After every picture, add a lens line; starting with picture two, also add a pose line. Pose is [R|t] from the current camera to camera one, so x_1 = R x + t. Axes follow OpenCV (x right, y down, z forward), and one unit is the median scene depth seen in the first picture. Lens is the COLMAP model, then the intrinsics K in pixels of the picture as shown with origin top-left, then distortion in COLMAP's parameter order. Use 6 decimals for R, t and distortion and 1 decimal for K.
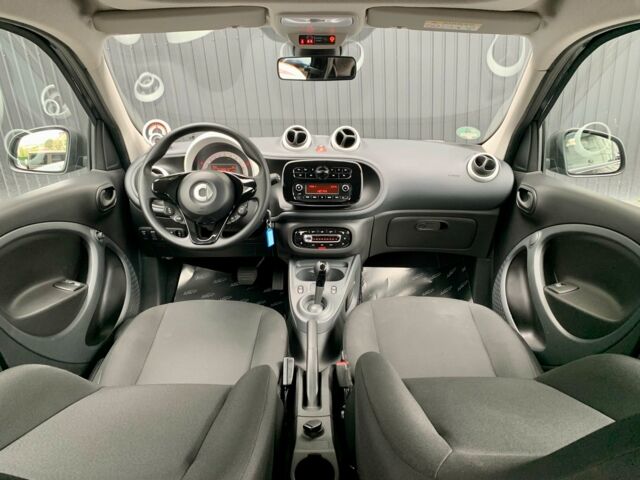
lens RADIAL K [[497.5, 0, 320.0], [0, 497.5, 240.0], [0, 0, 1]] dist [0.012256, -0.004111]
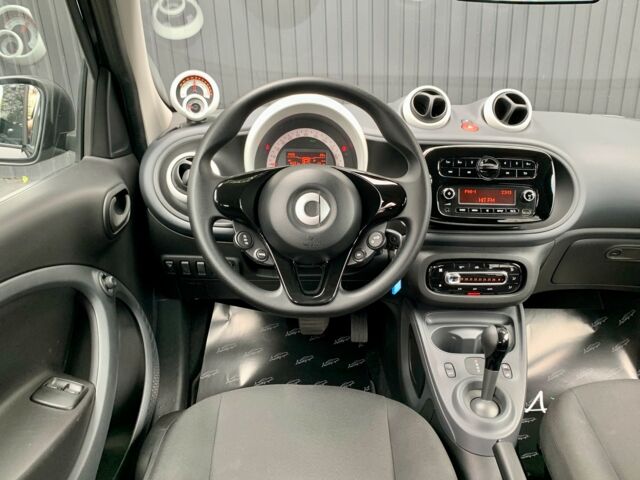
lens RADIAL K [[572.6, 0, 320.0], [0, 572.6, 240.0], [0, 0, 1]] dist [0.019960, 0.003335]
pose [[0.998952, 0.009176, 0.044848, -0.215529], [-0.010391, 0.999583, 0.026949, -0.066139], [-0.044582, -0.027387, 0.998630, 0.329947]]
